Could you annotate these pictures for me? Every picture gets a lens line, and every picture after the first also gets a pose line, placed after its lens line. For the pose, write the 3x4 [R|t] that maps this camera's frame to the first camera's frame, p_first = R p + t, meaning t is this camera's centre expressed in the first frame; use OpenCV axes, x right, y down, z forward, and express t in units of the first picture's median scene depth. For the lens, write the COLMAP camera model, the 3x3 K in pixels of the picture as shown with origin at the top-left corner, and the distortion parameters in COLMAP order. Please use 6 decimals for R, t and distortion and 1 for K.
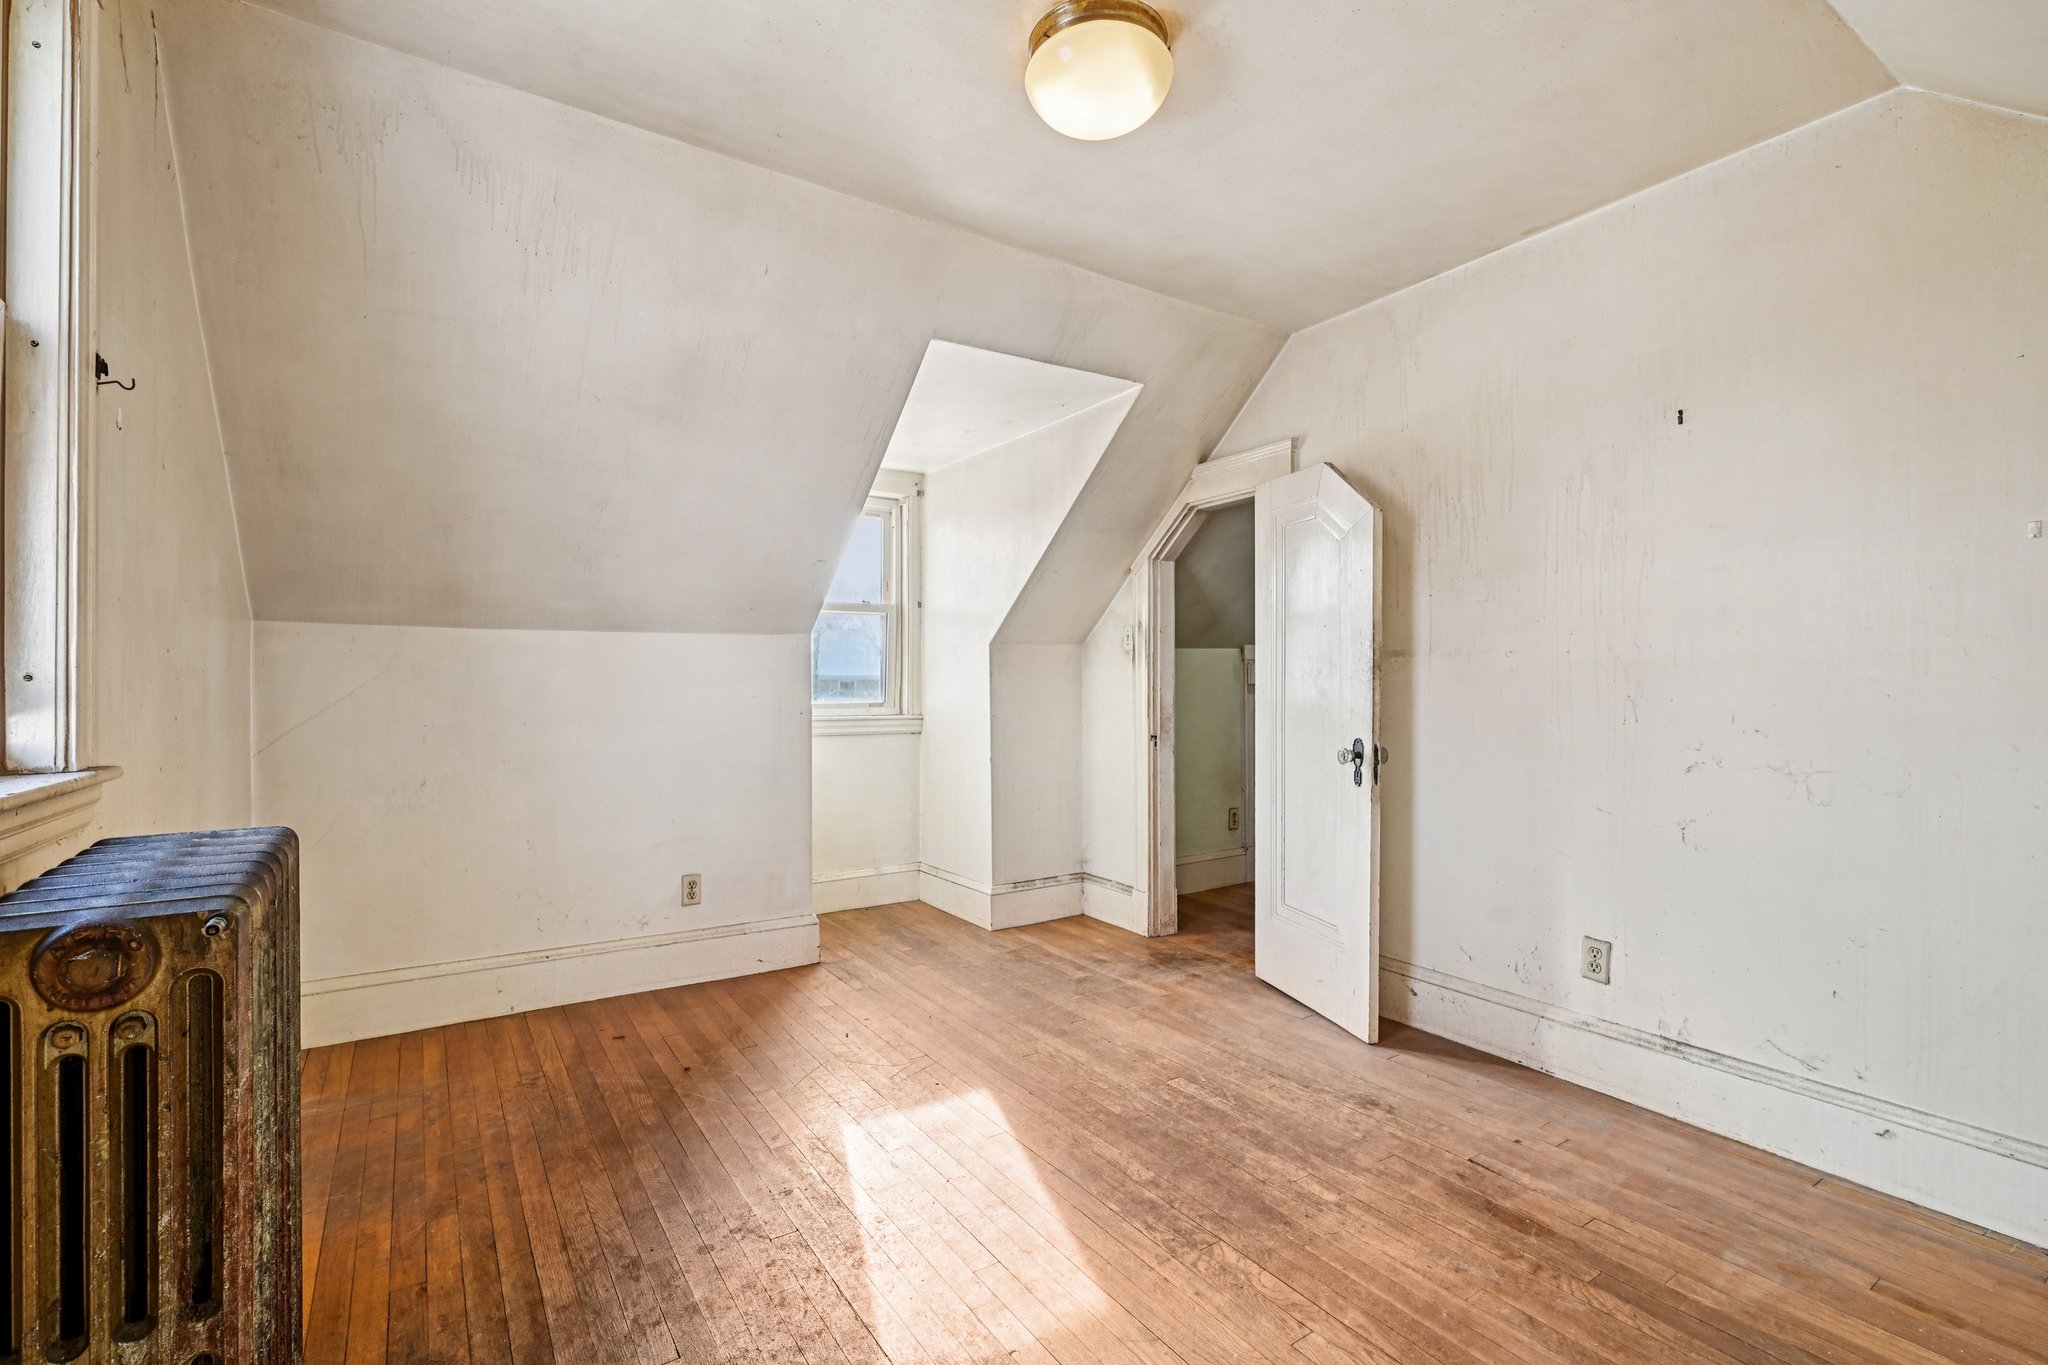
lens RADIAL K [[914.3, 0, 1020.9], [0, 914.3, 679.7], [0, 0, 1]] dist [0.001288, -0.001040]
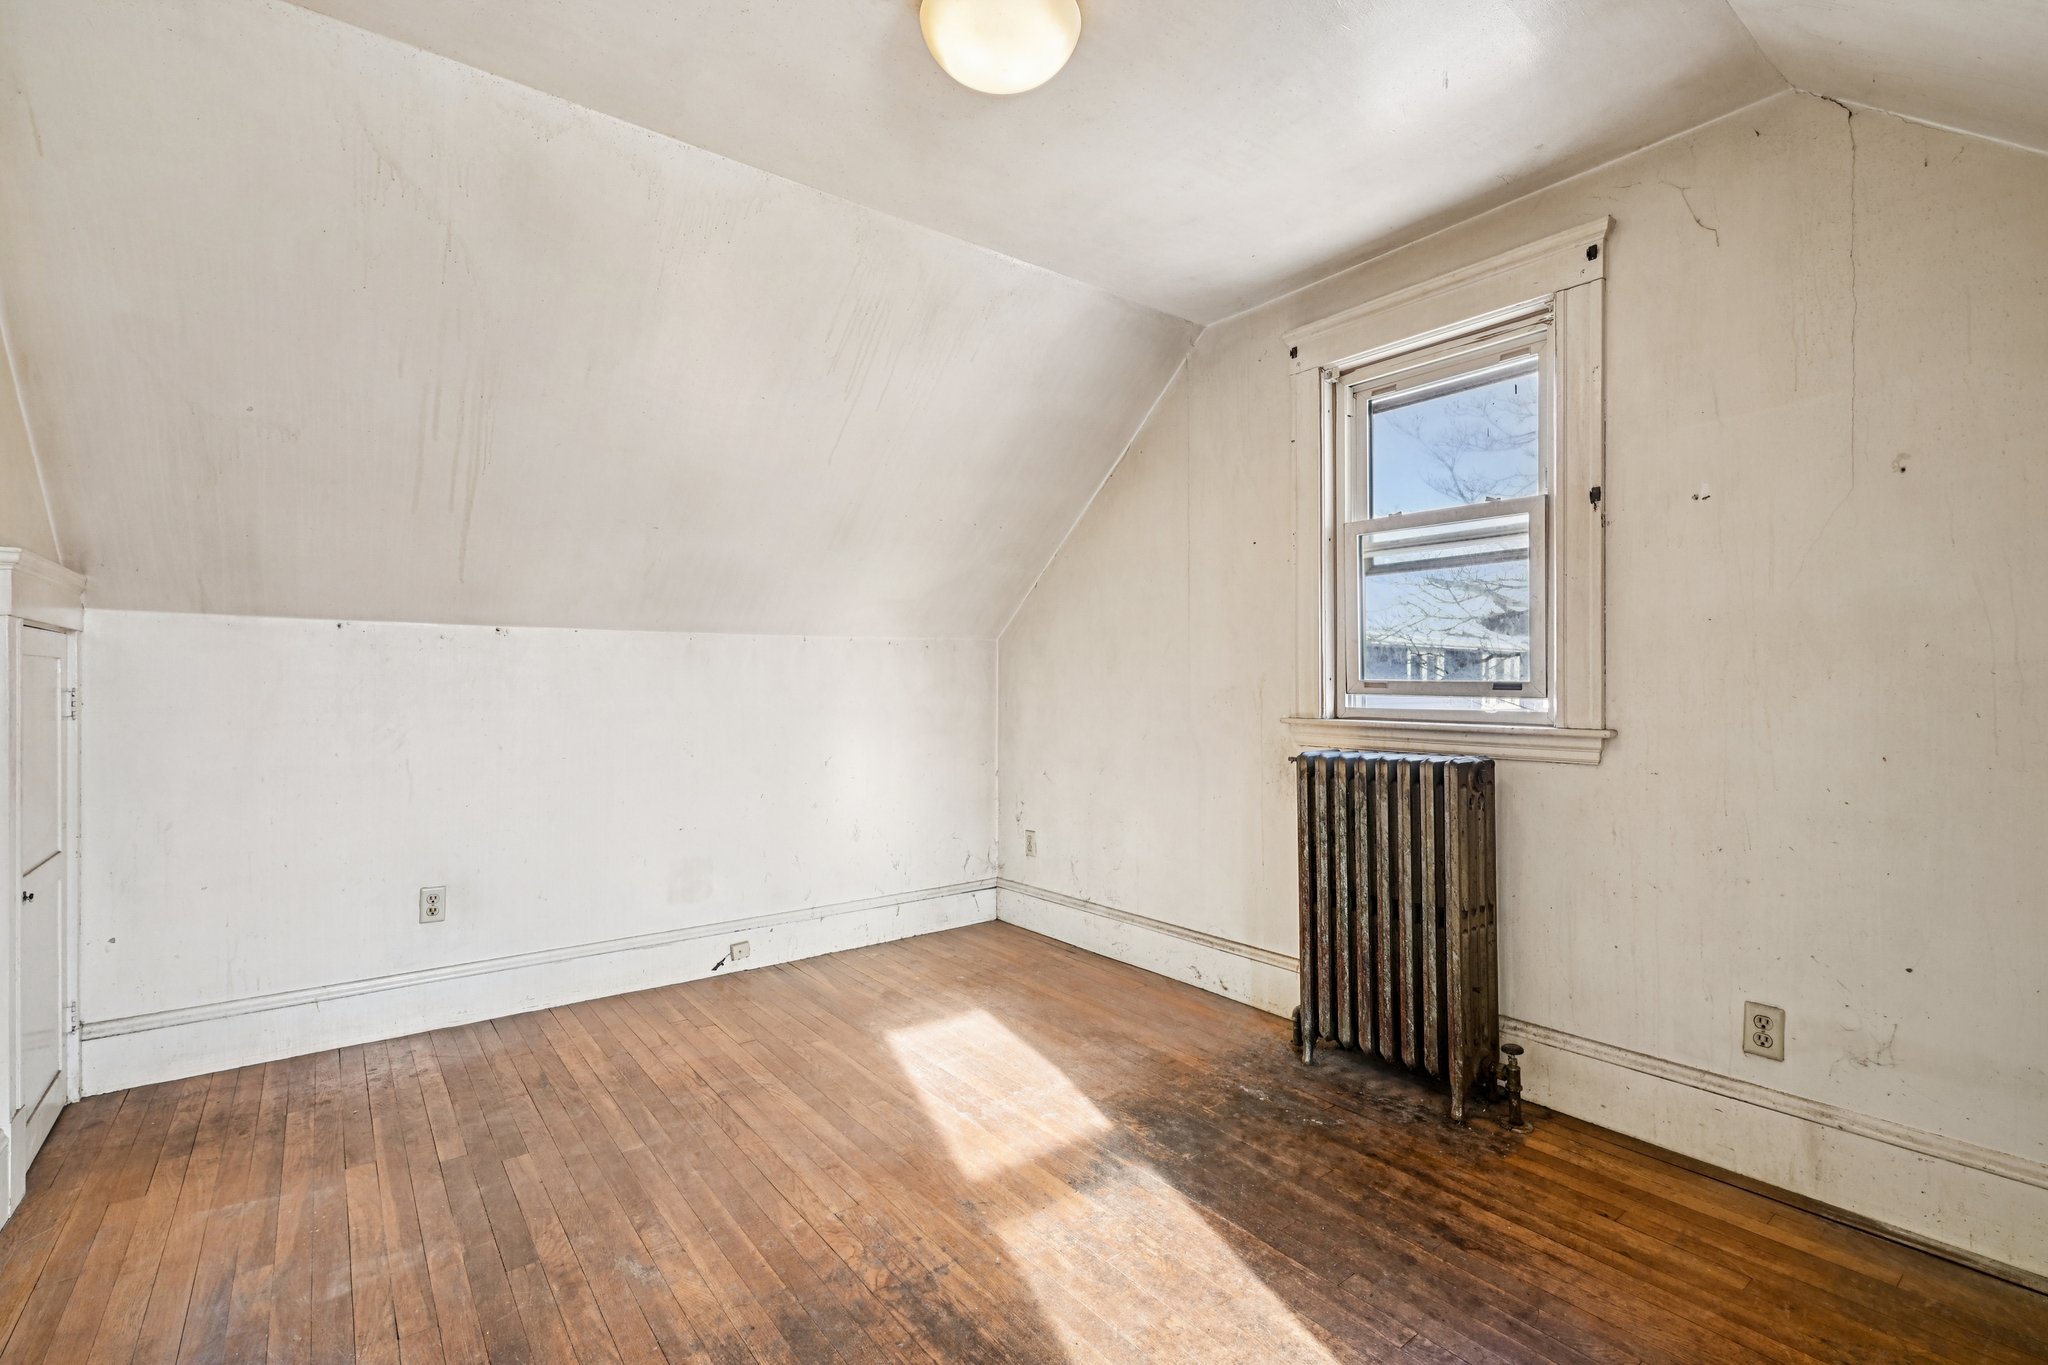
lens RADIAL K [[914.3, 0, 1004.3], [0, 914.3, 680.5], [0, 0, 1]] dist [0.001288, -0.001040]
pose [[-0.998462, 0.004534, -0.055257, 0.080479], [0.004993, 0.999954, -0.008167, 0.005886], [0.055218, -0.008431, -0.998439, 1.147930]]
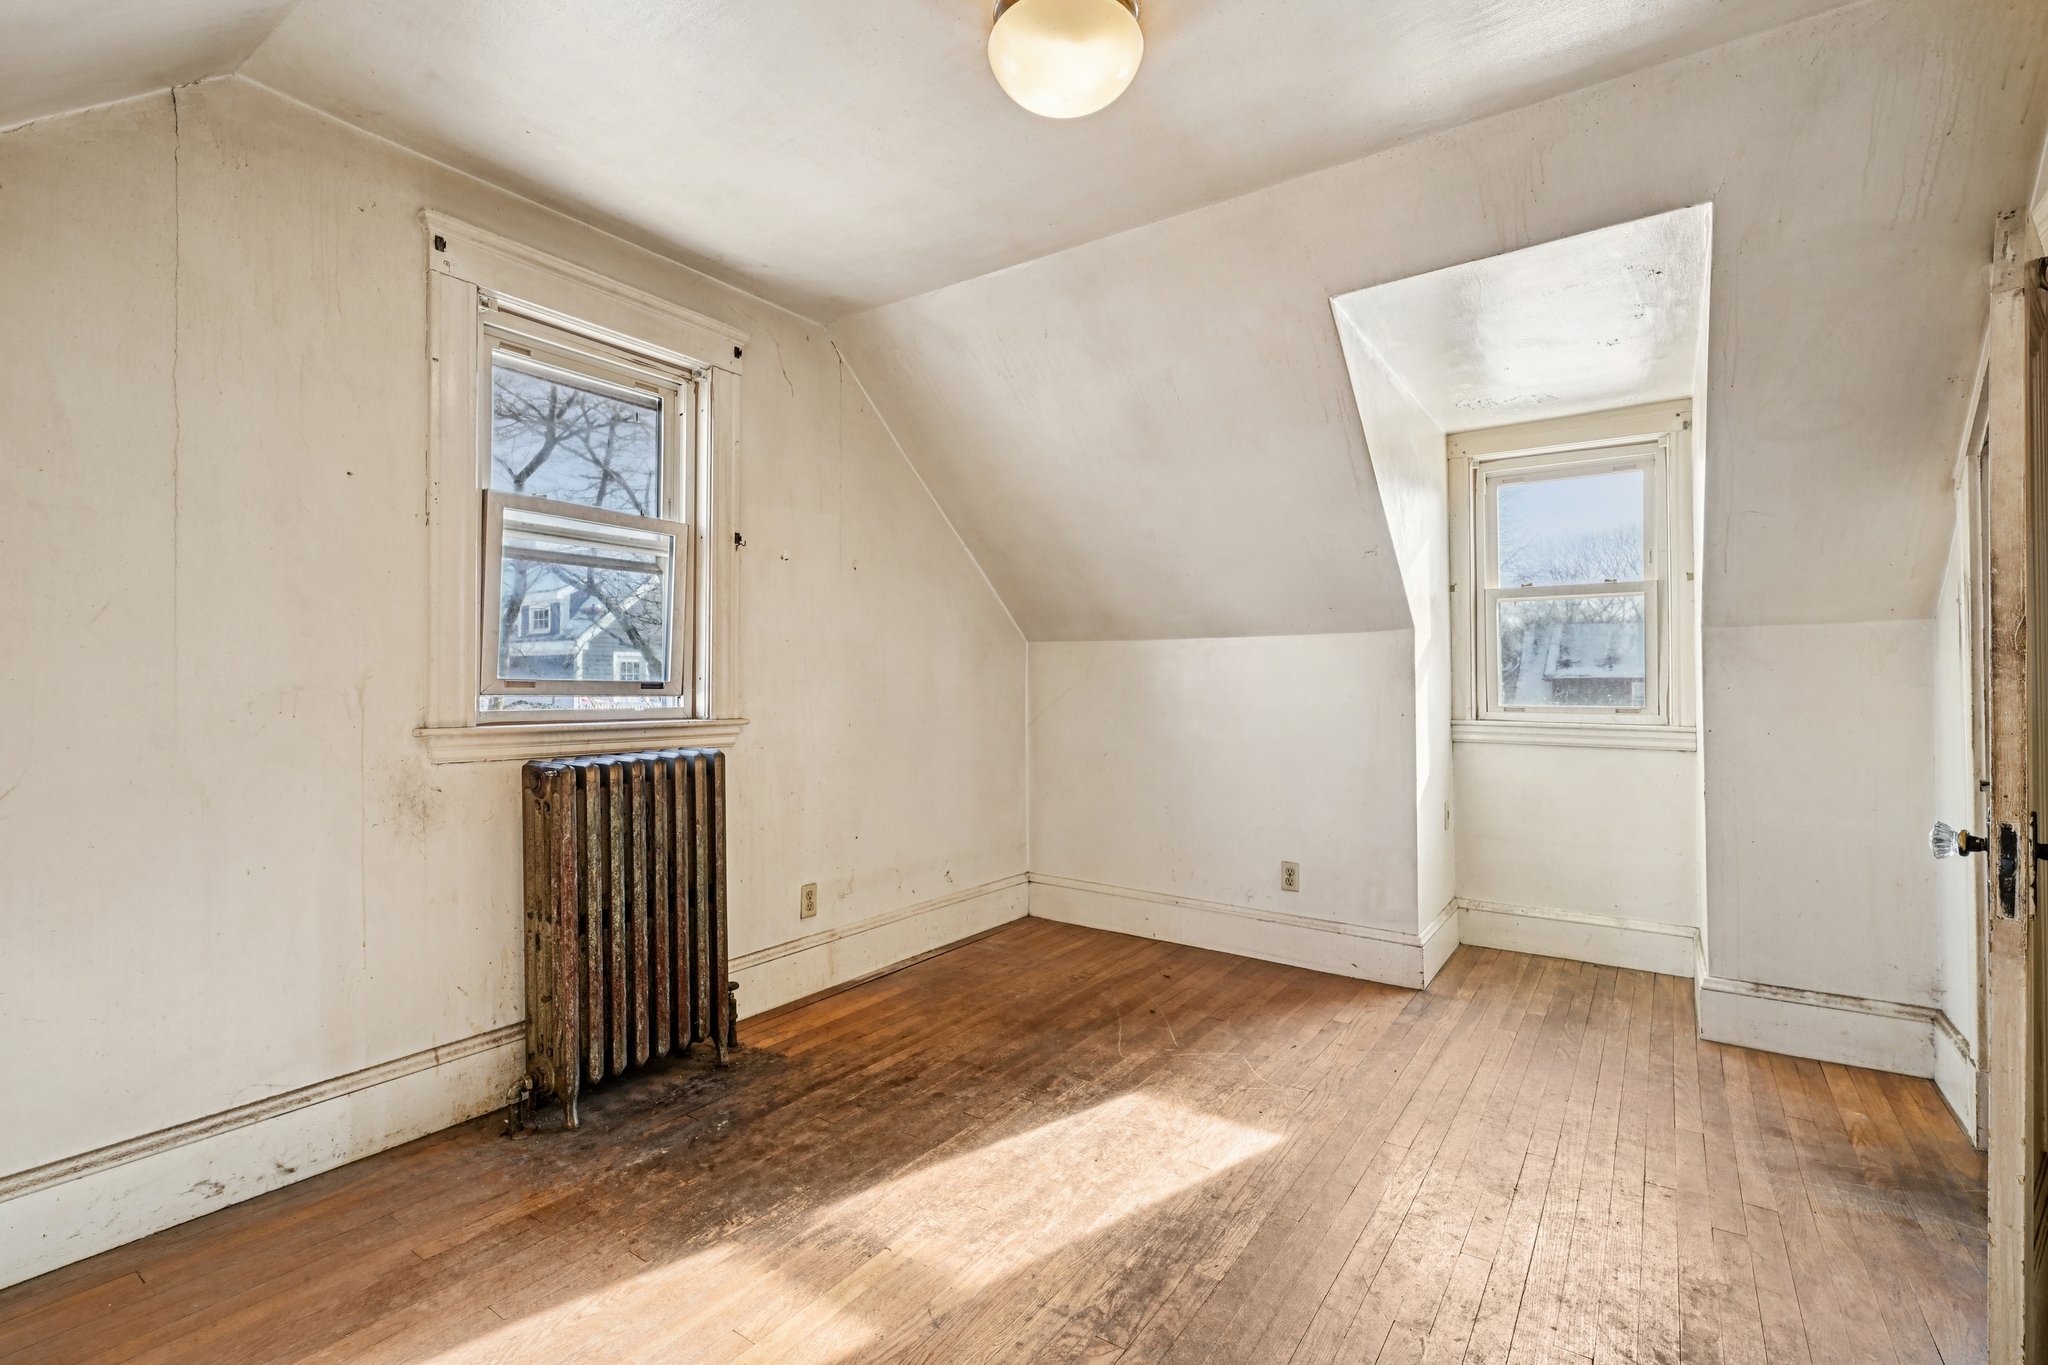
lens RADIAL K [[914.3, 0, 1033.4], [0, 914.3, 676.1], [0, 0, 1]] dist [0.001288, -0.001040]
pose [[0.372752, -0.004604, -0.927920, 0.574588], [0.000880, 0.999989, -0.004608, 0.001728], [0.927931, 0.000901, 0.372752, 0.364661]]
